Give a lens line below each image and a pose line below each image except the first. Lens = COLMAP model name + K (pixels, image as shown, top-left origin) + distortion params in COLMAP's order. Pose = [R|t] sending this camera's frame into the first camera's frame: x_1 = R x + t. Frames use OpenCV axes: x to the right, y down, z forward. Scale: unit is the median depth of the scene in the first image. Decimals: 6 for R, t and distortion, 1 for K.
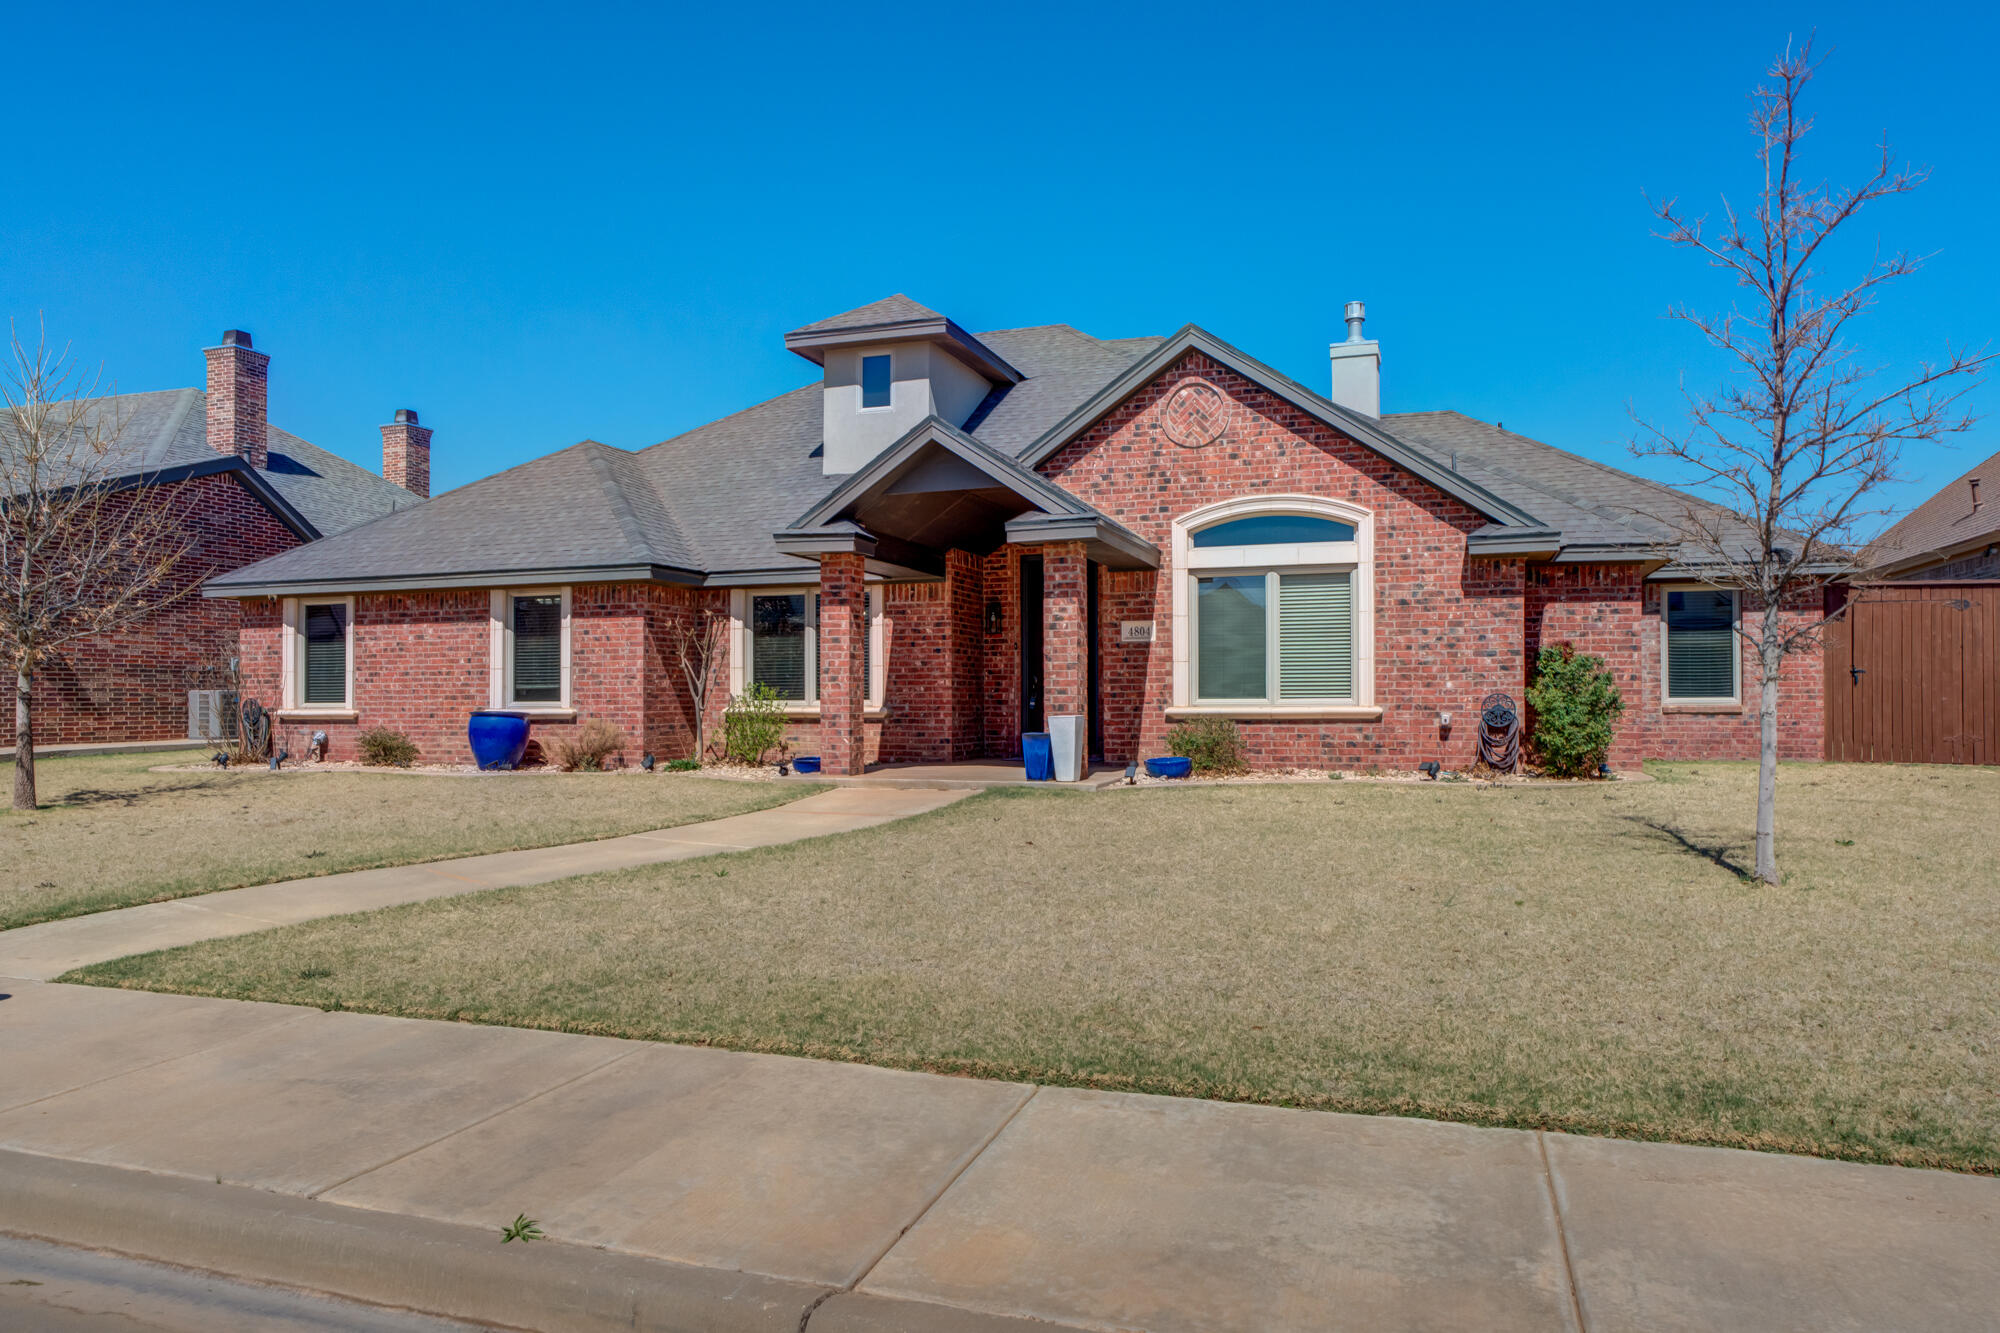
lens RADIAL K [[1306.0, 0, 998.1], [0, 1306.0, 736.2], [0, 0, 1]] dist [-0.077152, 0.047895]
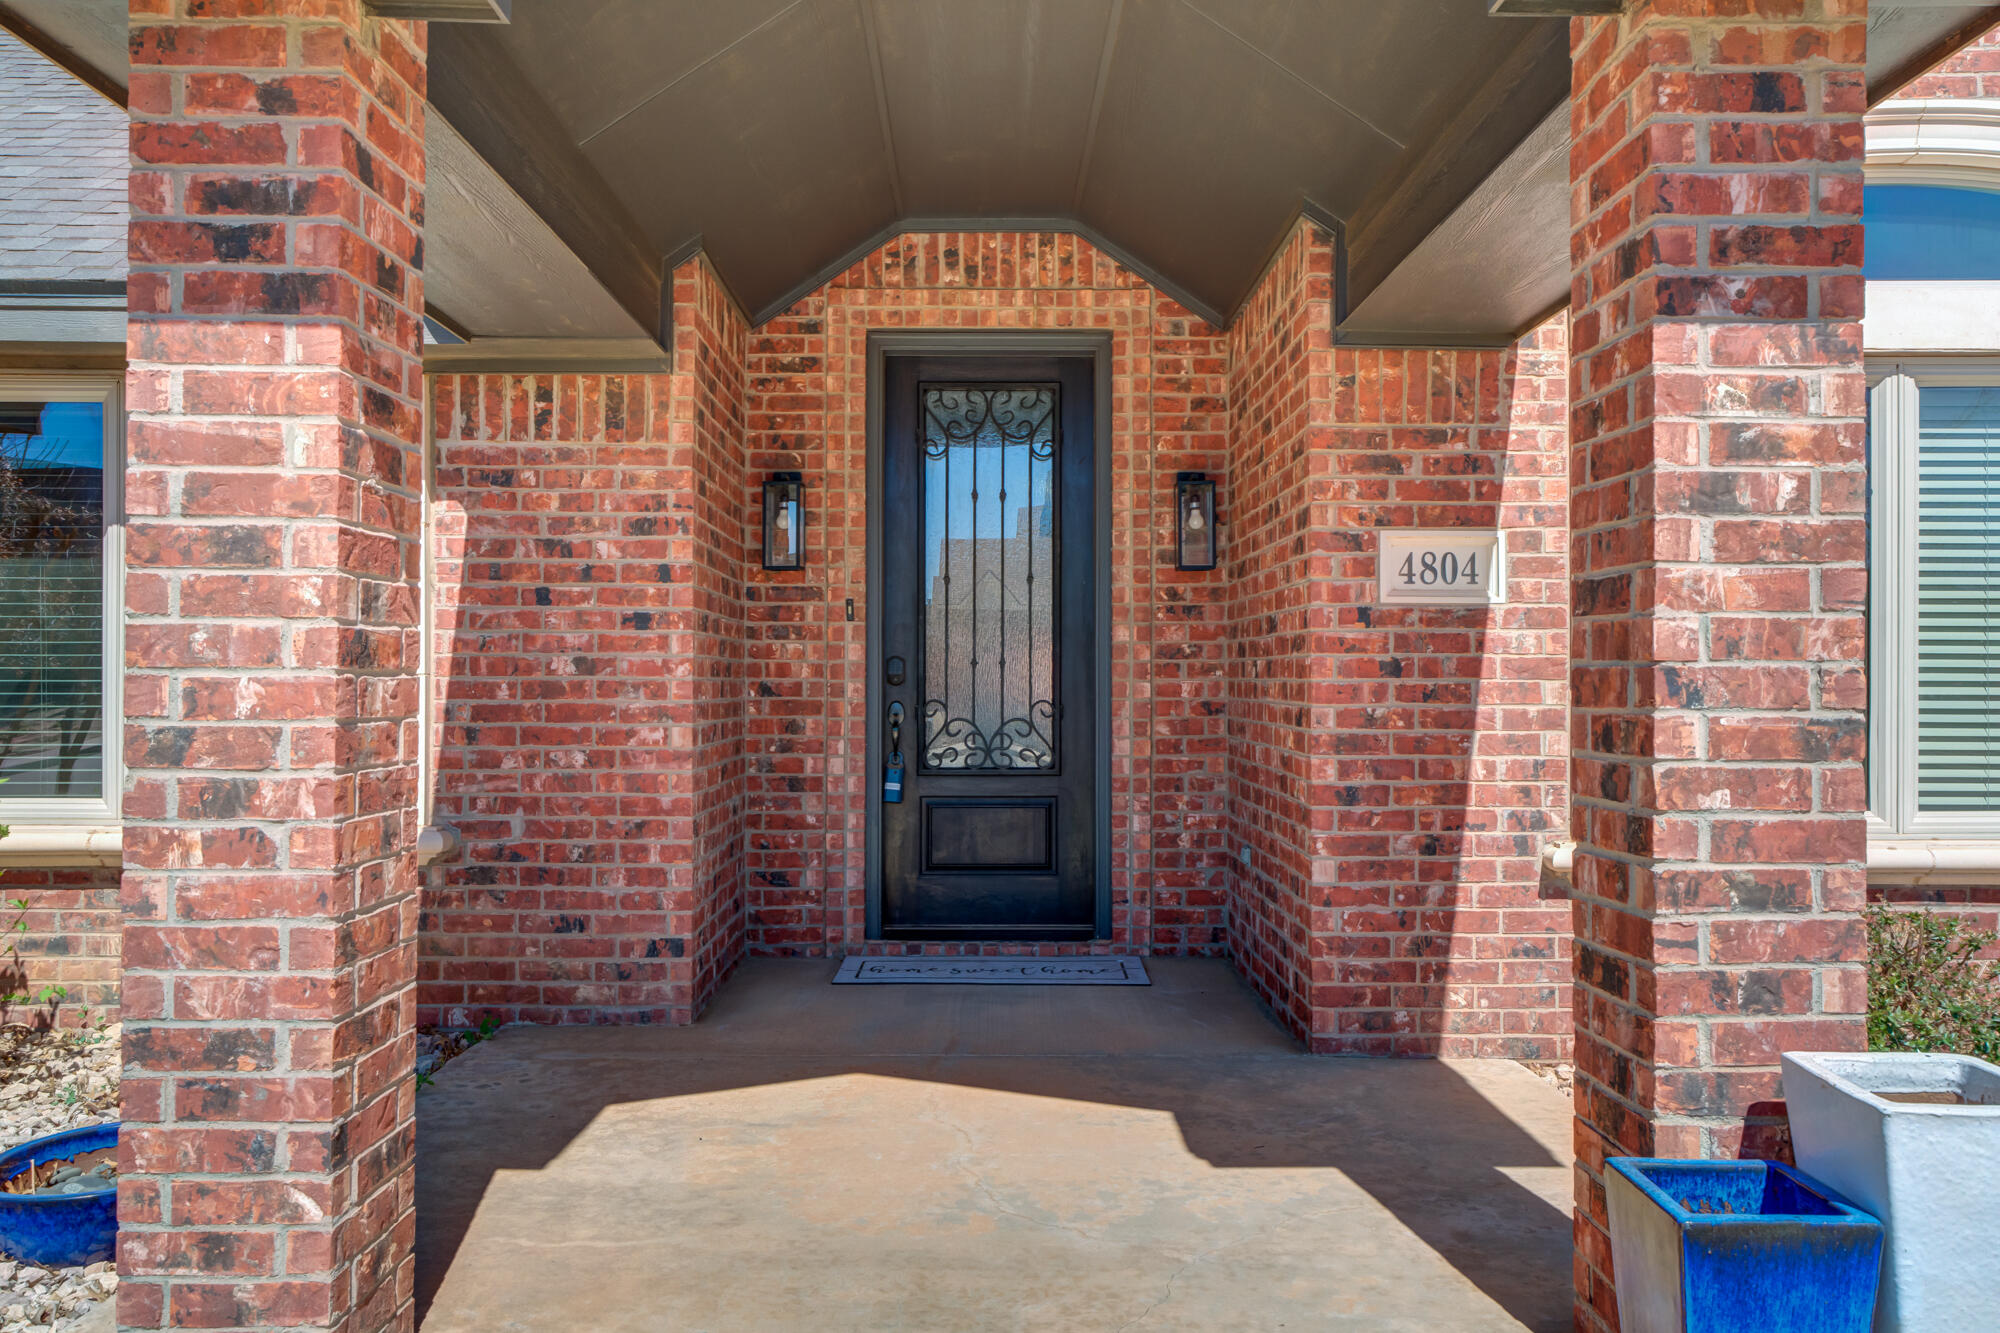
lens RADIAL K [[1510.7, 0, 969.3], [0, 1510.7, 675.0], [0, 0, 1]] dist [-0.000604, 0.000461]
pose [[0.944902, 0.006816, 0.327283, -0.091690], [0.002952, 0.999565, -0.029341, -0.047979], [-0.327341, 0.028690, 0.944471, 0.727969]]
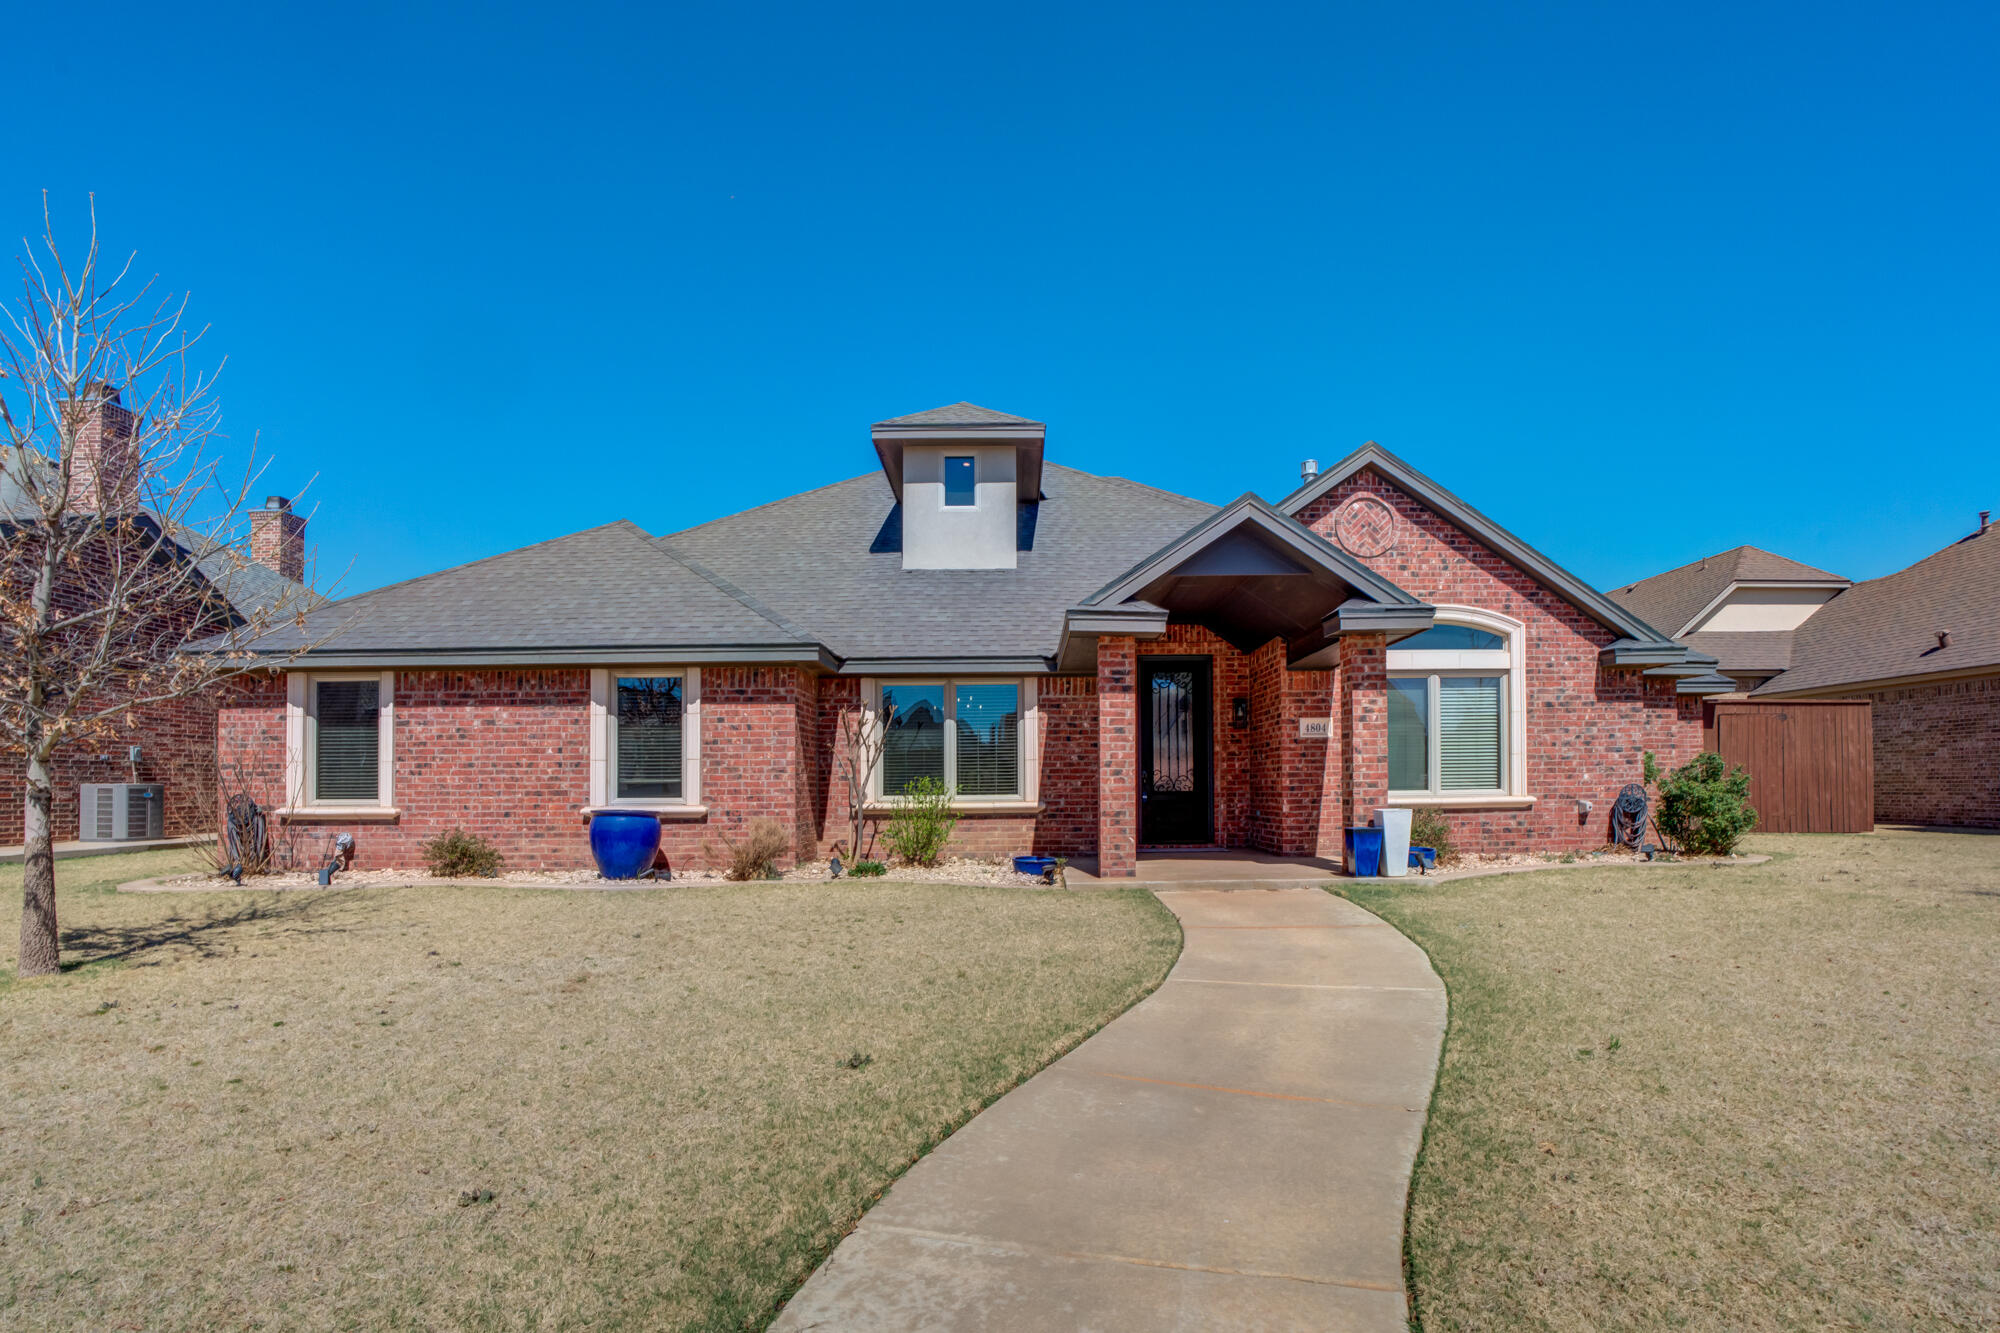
lens RADIAL K [[971.1, 0, 1007.3], [0, 971.1, 792.5], [0, 0, 1]] dist [-0.046272, 0.000689]
pose [[0.944528, -0.006237, 0.328372, -0.383423], [0.014816, 0.999611, -0.023629, -0.013329], [-0.328097, 0.027183, 0.944253, 0.344431]]
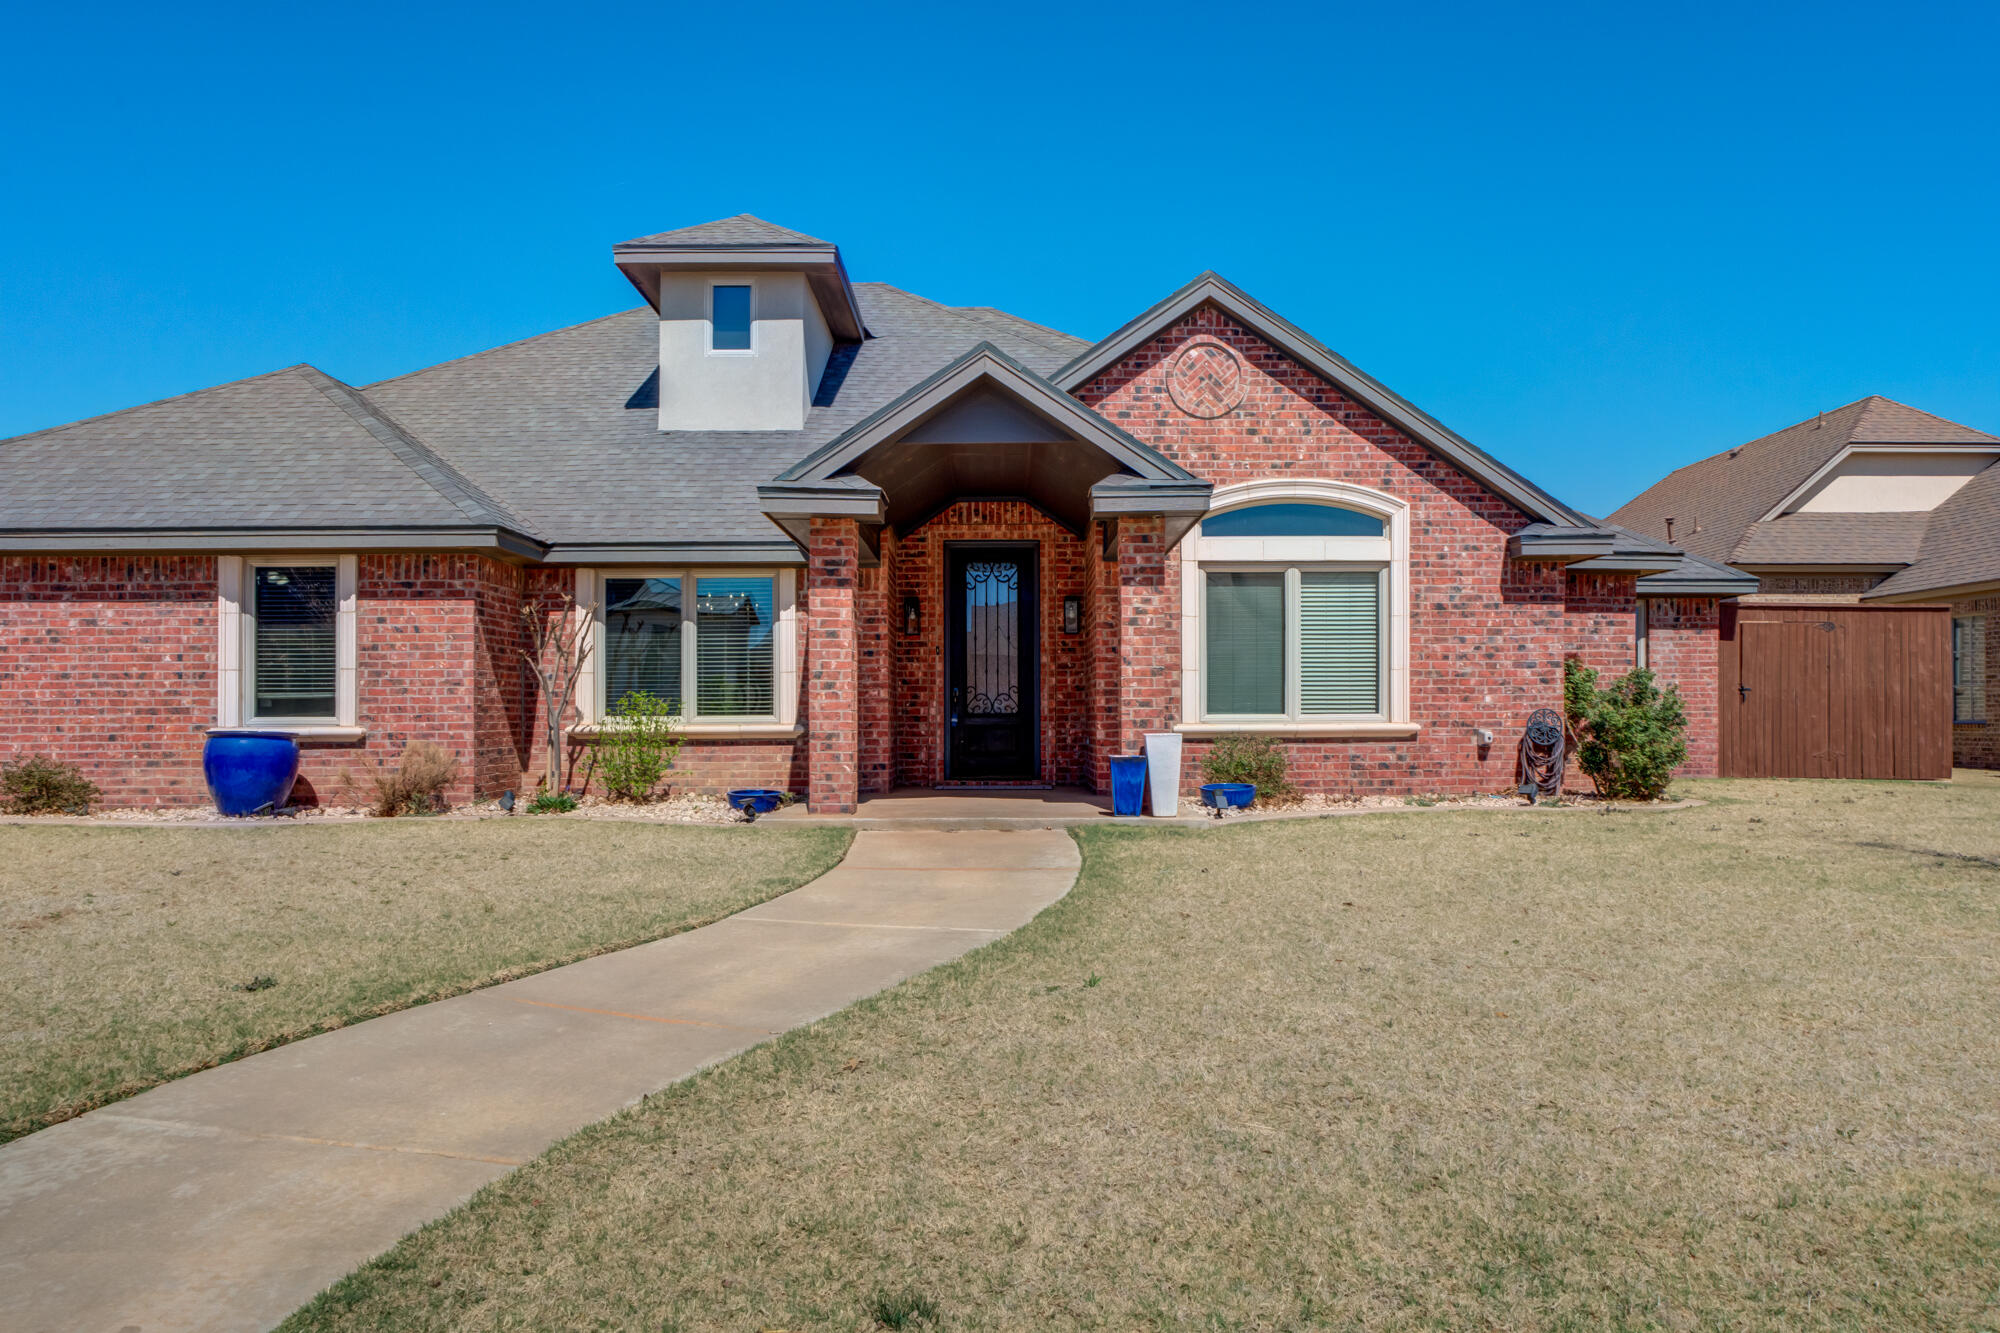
lens RADIAL K [[1323.7, 0, 999.8], [0, 1323.7, 762.2], [0, 0, 1]] dist [-0.066040, 0.053319]
pose [[0.943310, -0.009509, 0.331777, -0.258607], [0.008569, 0.999954, 0.004297, -0.002191], [-0.331803, -0.001210, 0.943348, 0.227602]]
